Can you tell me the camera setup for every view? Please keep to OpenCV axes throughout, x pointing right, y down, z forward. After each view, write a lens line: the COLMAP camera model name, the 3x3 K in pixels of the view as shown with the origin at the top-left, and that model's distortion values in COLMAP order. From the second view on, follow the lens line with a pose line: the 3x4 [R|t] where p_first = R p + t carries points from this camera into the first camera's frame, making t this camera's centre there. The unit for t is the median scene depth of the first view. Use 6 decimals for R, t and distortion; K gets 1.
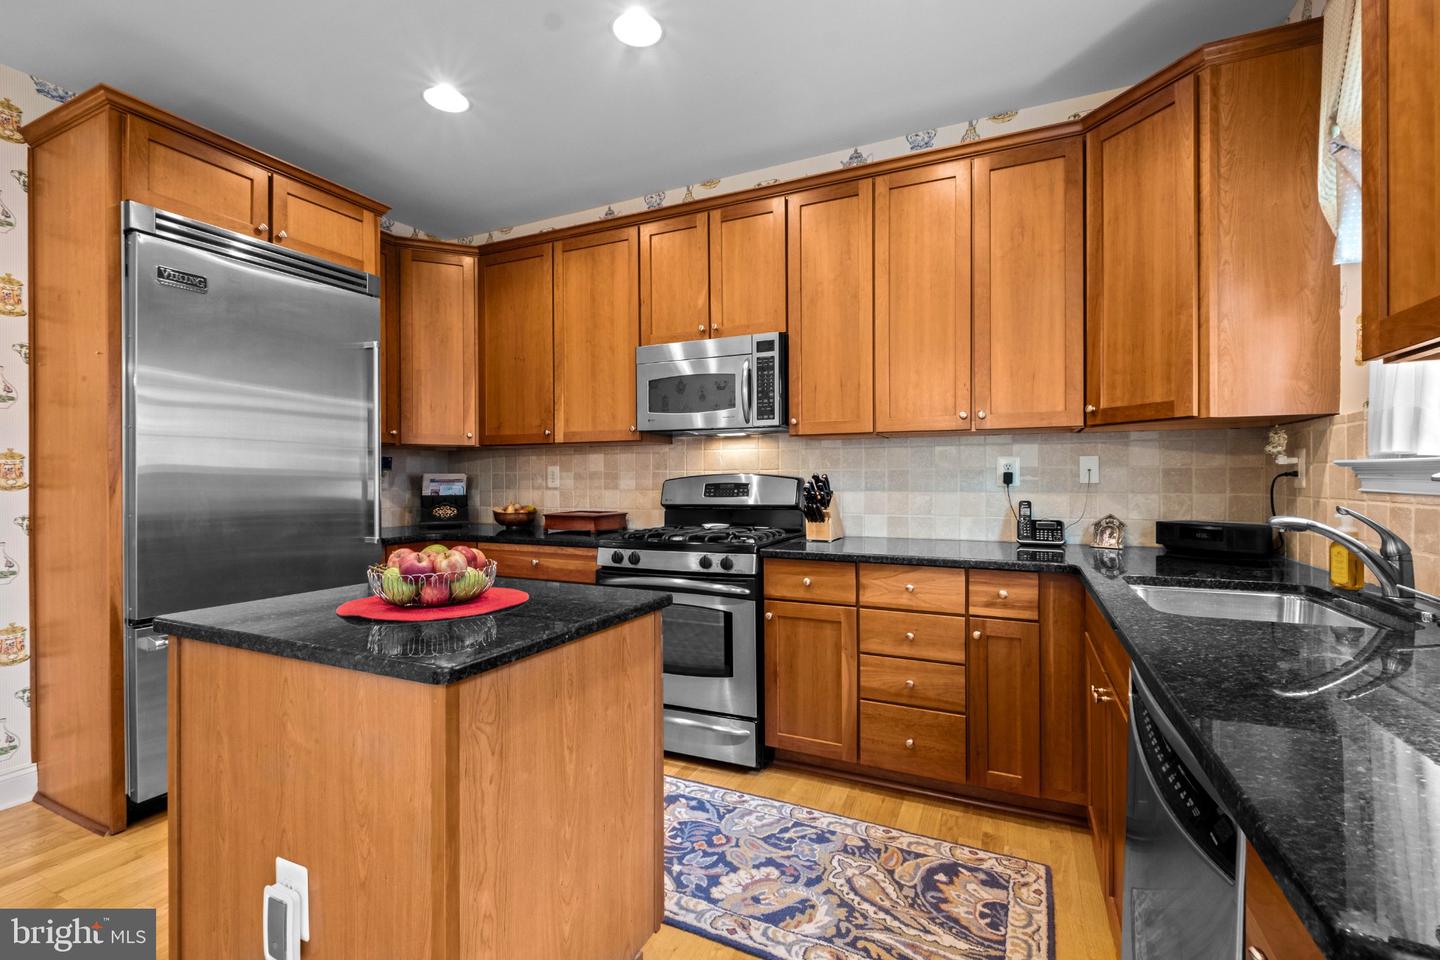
lens RADIAL K [[630.6, 0, 725.4], [0, 630.6, 478.9], [0, 0, 1]] dist [0.001388, -0.003842]
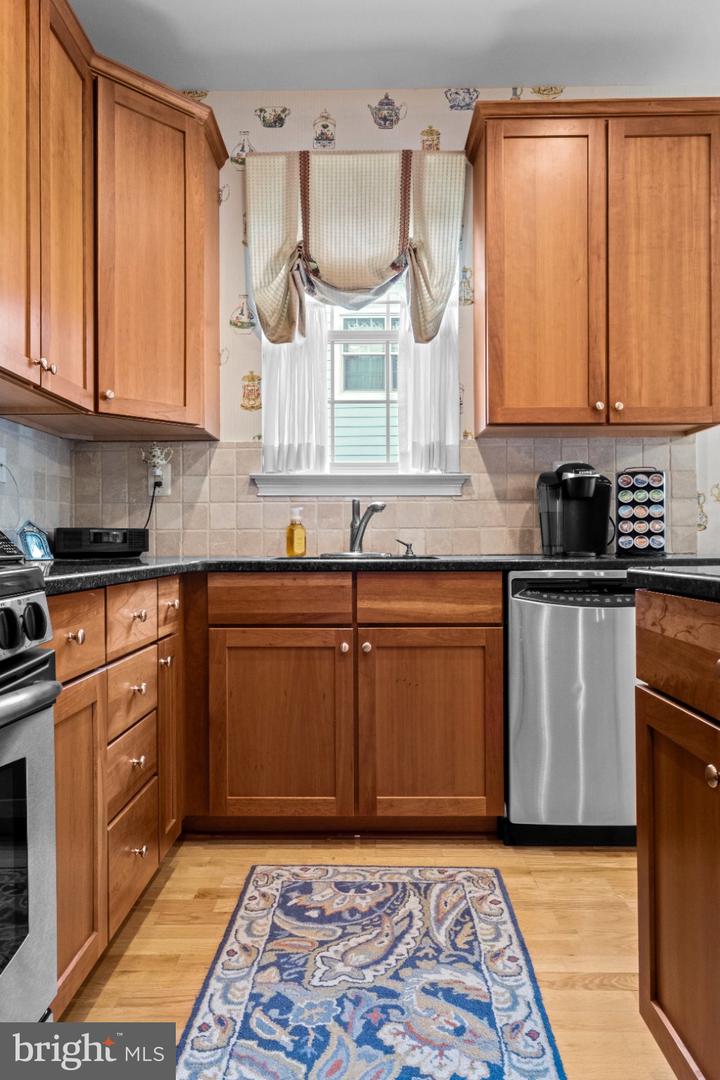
lens RADIAL K [[749.5, 0, 355.4], [0, 749.5, 541.9], [0, 0, 1]] dist [-0.004421, 0.018078]
pose [[-0.404373, 0.008183, 0.914558, -0.492630], [0.008887, 0.999948, -0.005017, 0.099078], [-0.914551, 0.006099, -0.404424, 1.065514]]
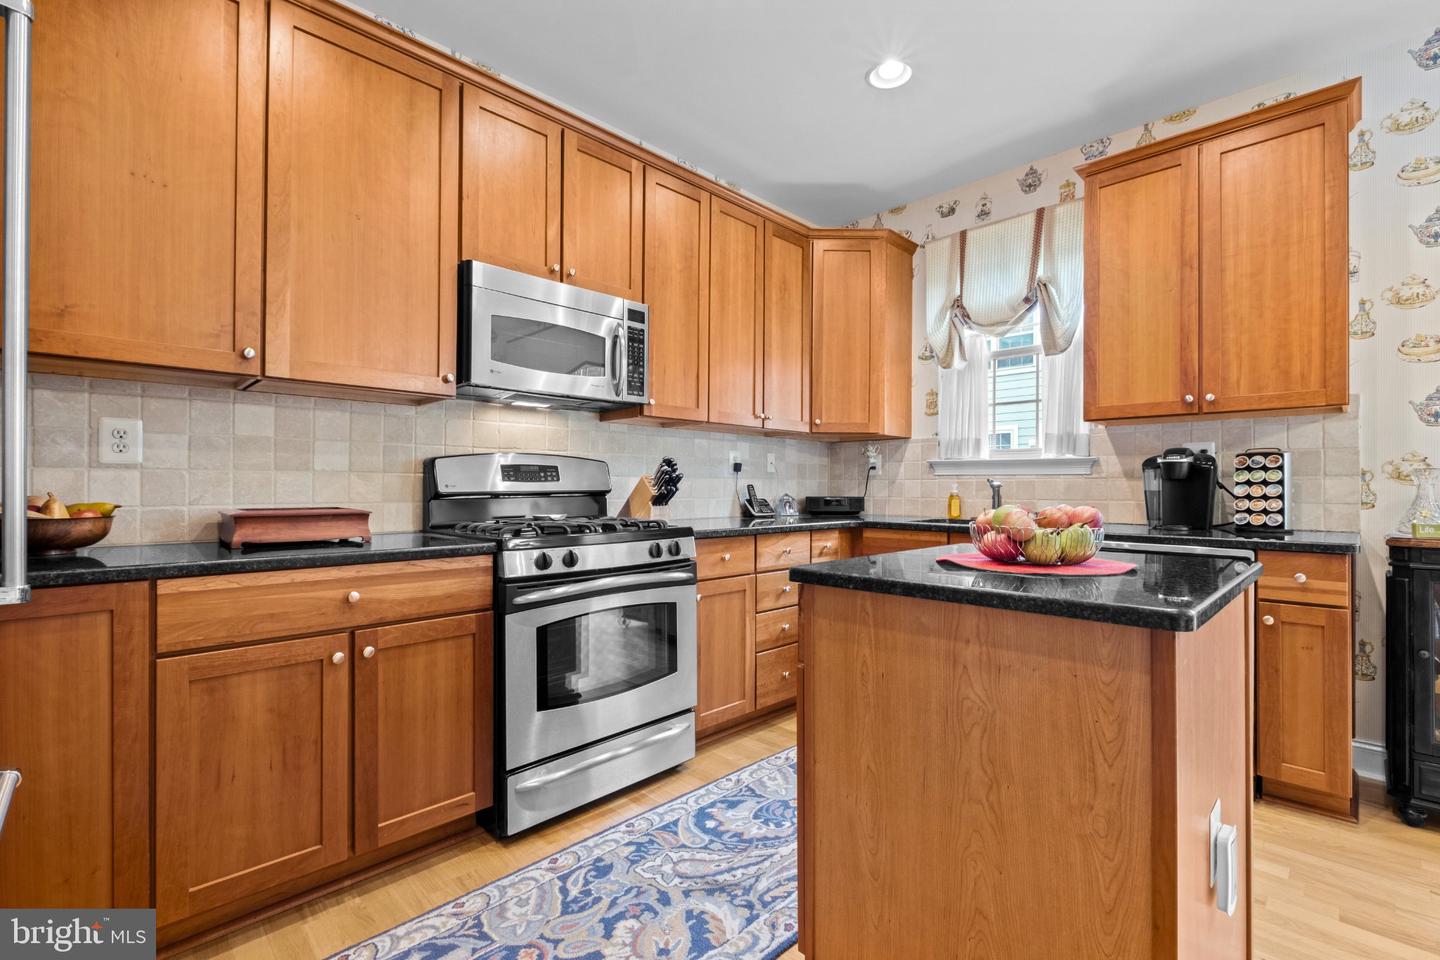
lens RADIAL K [[630.6, 0, 730.9], [0, 630.6, 485.2], [0, 0, 1]] dist [0.001388, -0.003842]
pose [[0.341431, 0.007075, 0.939880, -0.885955], [-0.002770, 0.999975, -0.006521, 0.050210], [-0.939903, -0.000377, 0.341442, 0.650051]]
